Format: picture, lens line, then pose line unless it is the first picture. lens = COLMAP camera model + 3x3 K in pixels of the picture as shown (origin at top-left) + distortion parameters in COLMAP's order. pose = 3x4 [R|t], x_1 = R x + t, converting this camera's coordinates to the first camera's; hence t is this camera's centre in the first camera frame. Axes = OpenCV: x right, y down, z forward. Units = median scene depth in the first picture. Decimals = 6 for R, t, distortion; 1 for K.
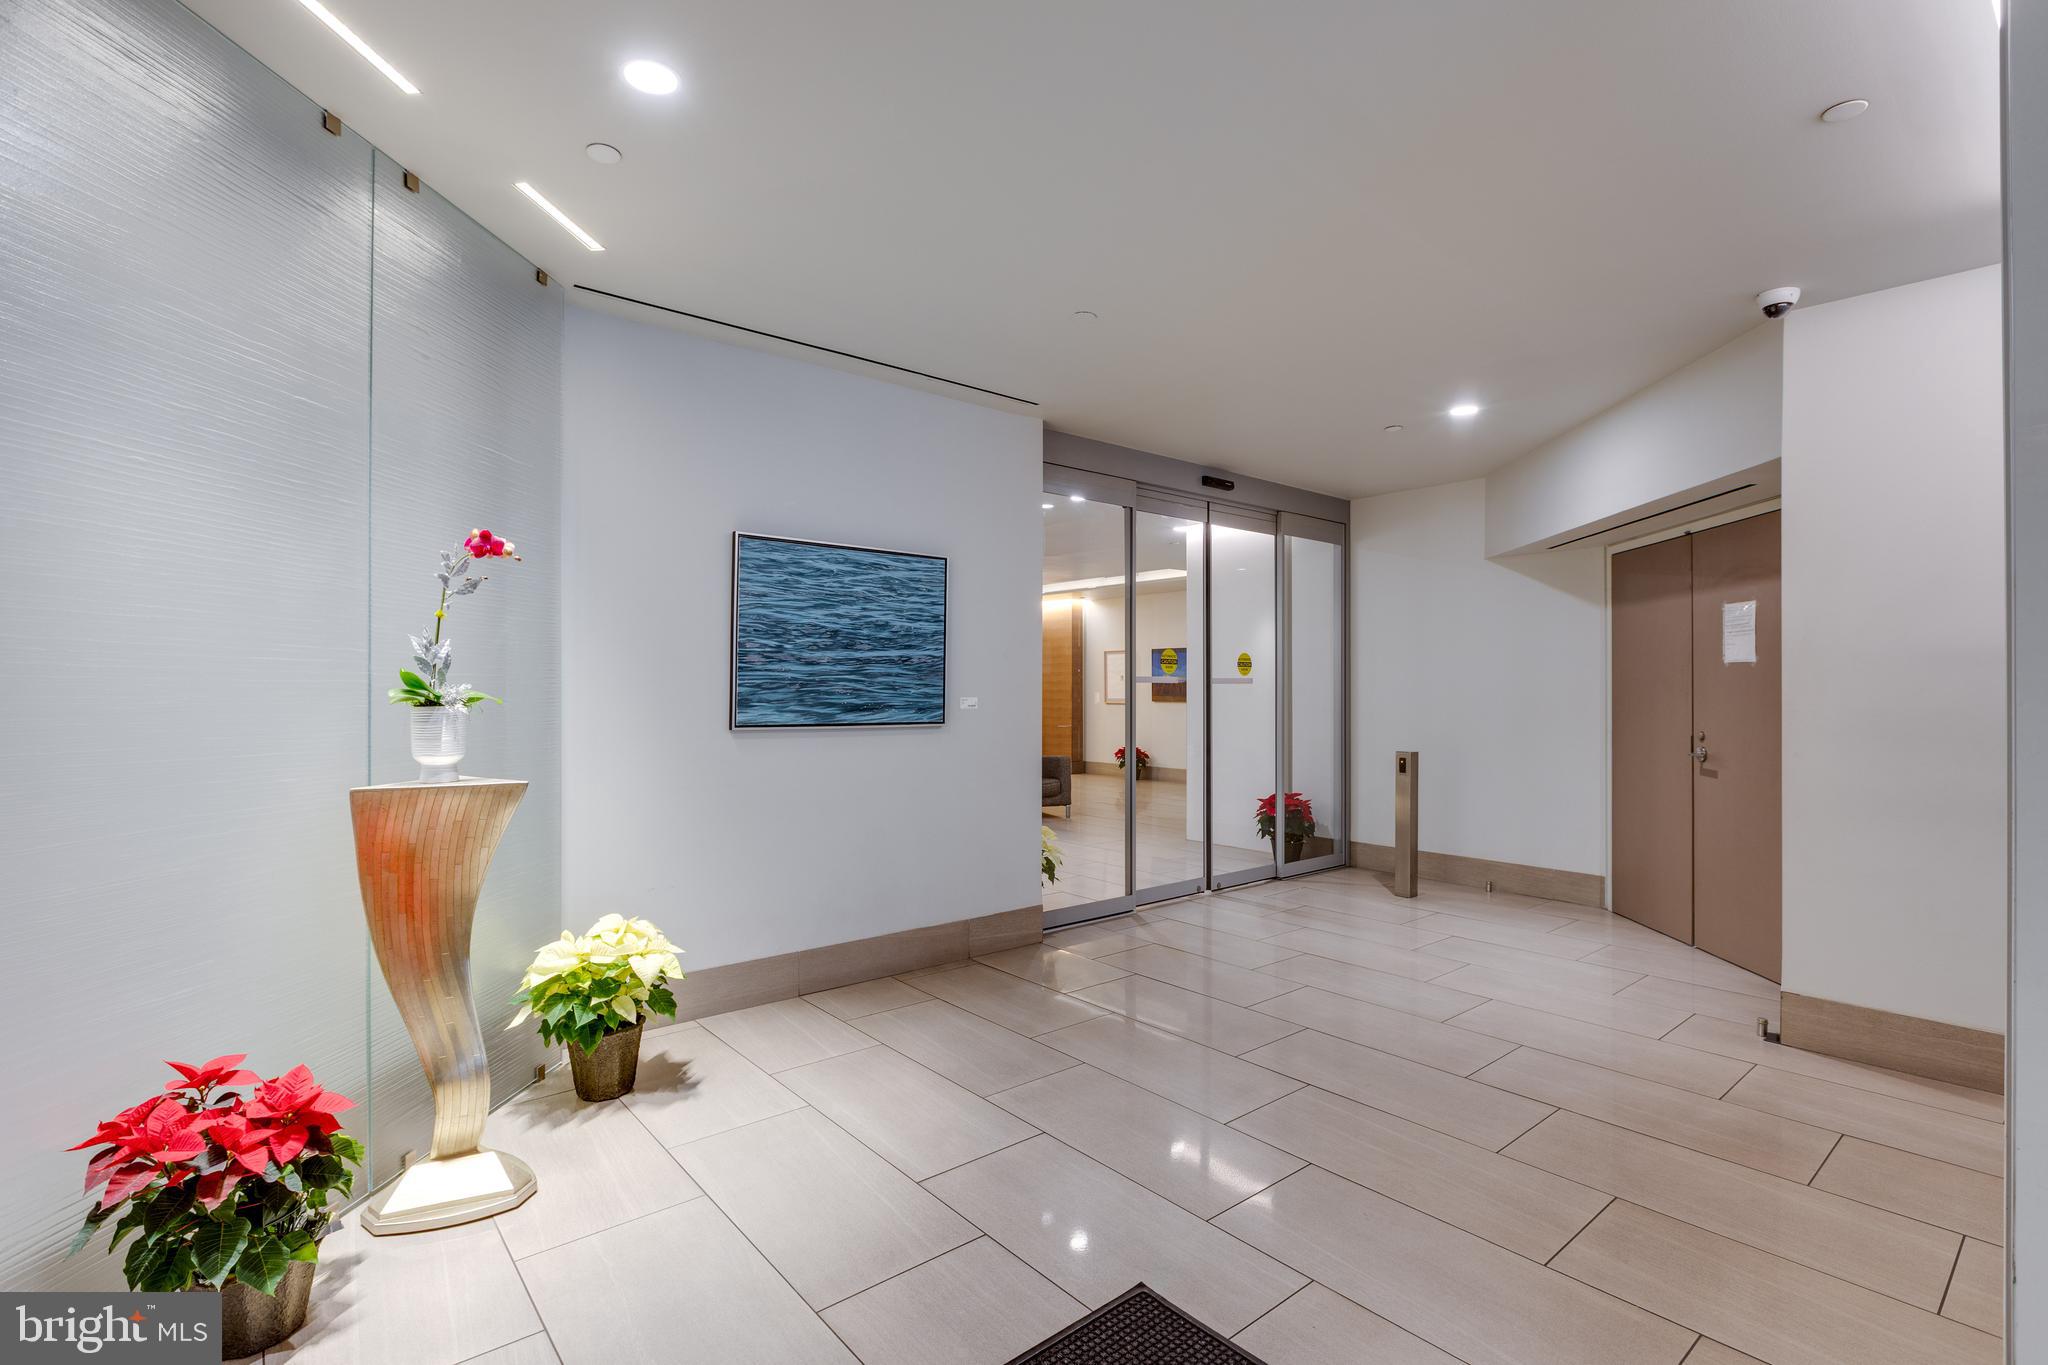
lens RADIAL K [[945.9, 0, 1021.7], [0, 945.9, 685.5], [0, 0, 1]] dist [-0.003271, 0.000285]
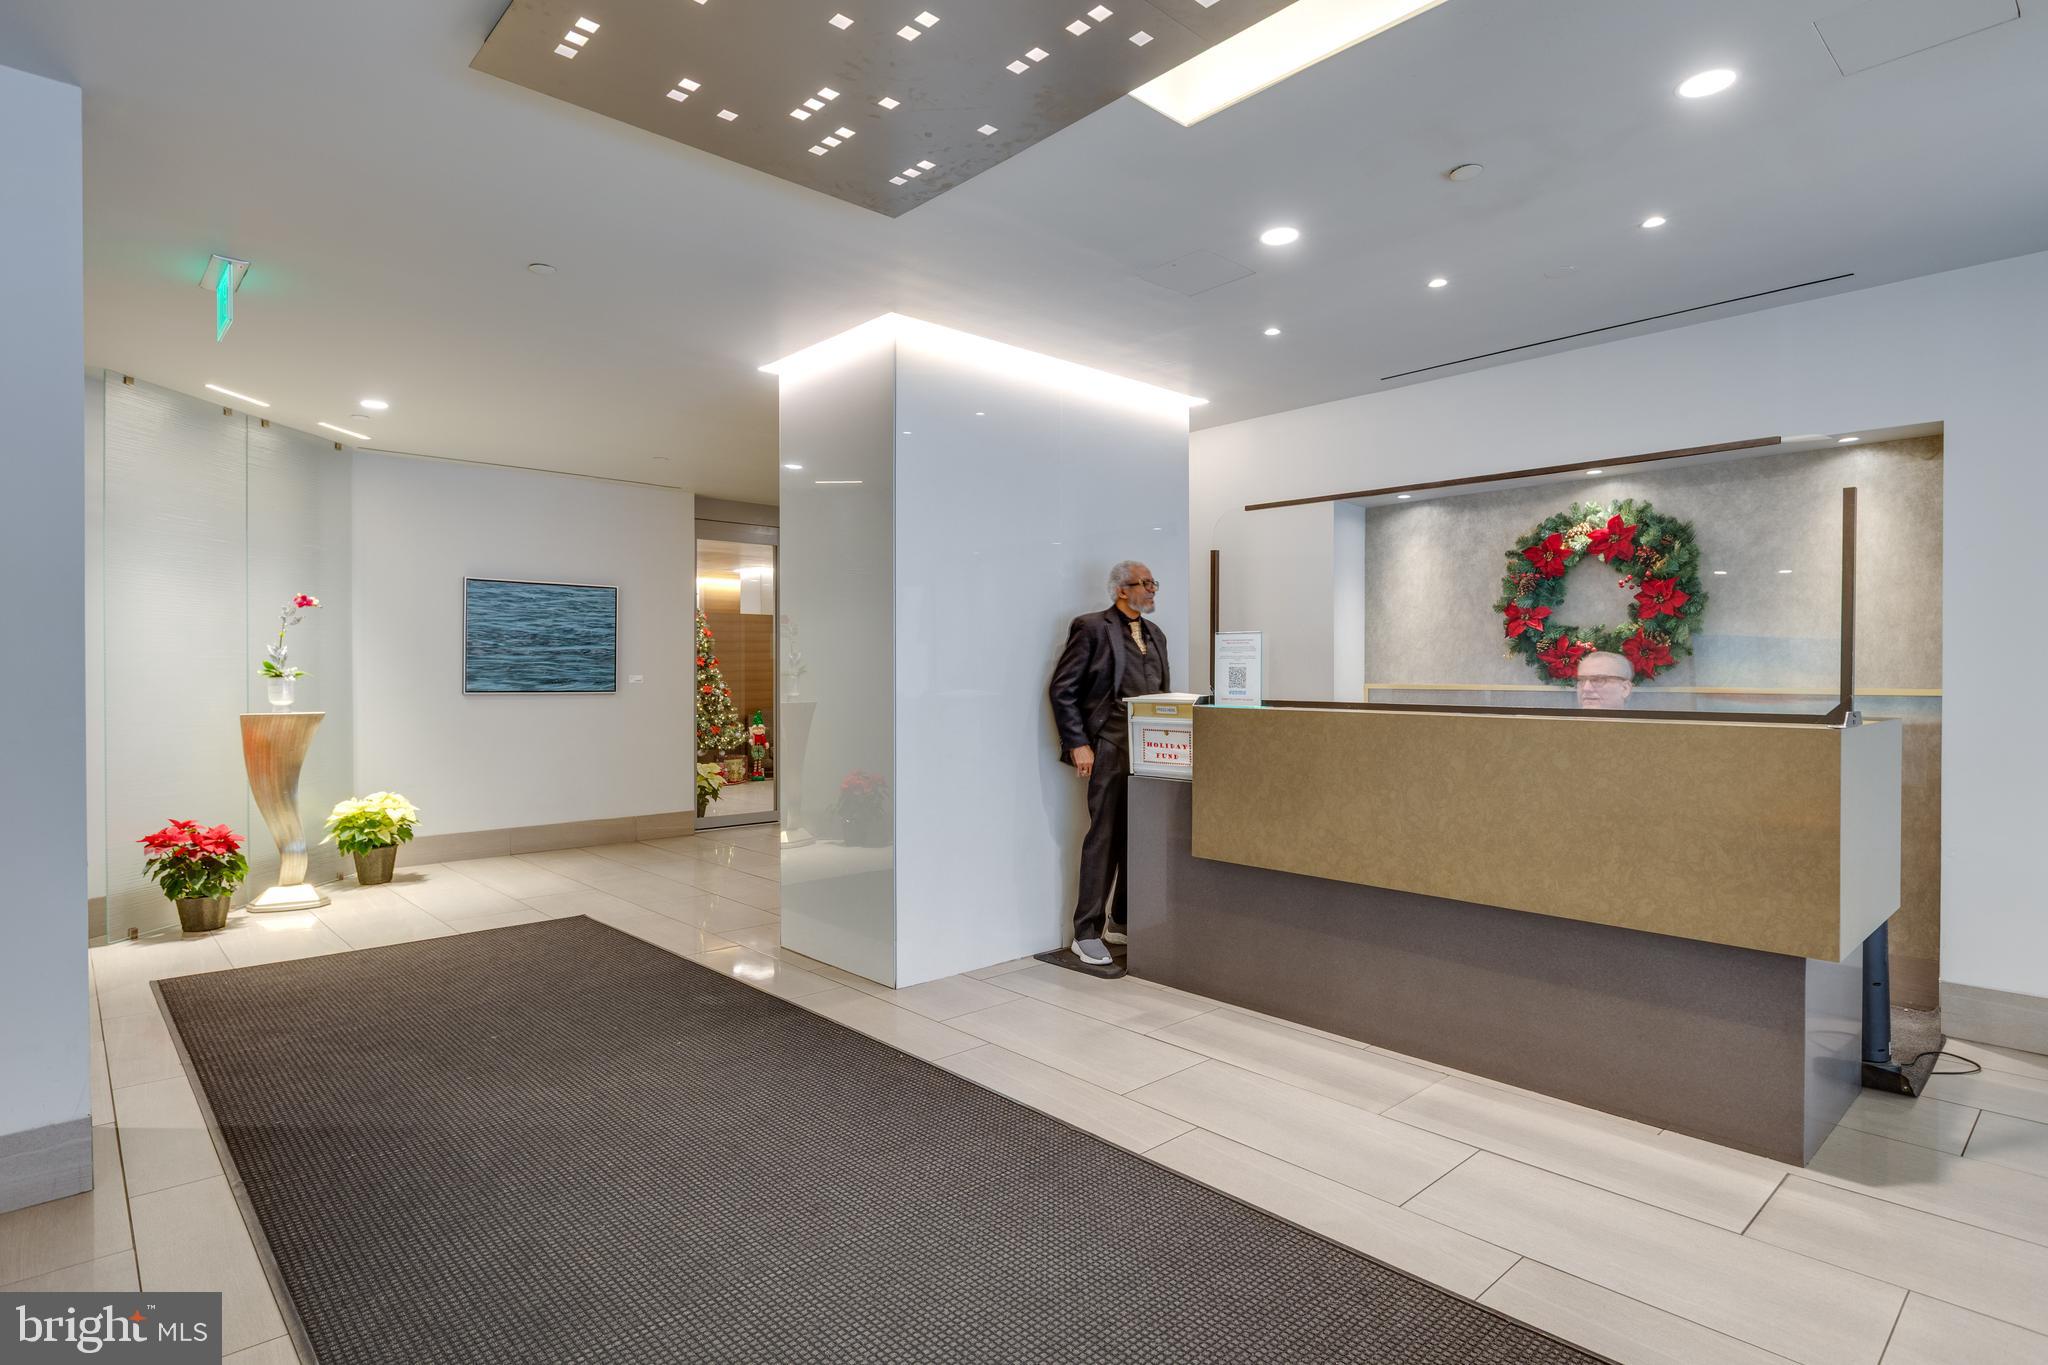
lens RADIAL K [[1055.6, 0, 1026.3], [0, 1055.6, 680.0], [0, 0, 1]] dist [0.000415, -0.001283]
pose [[0.998618, 0.000067, 0.052557, 0.767405], [-0.000717, 0.999924, 0.012346, -0.002825], [-0.052552, -0.012366, 0.998542, -1.202343]]
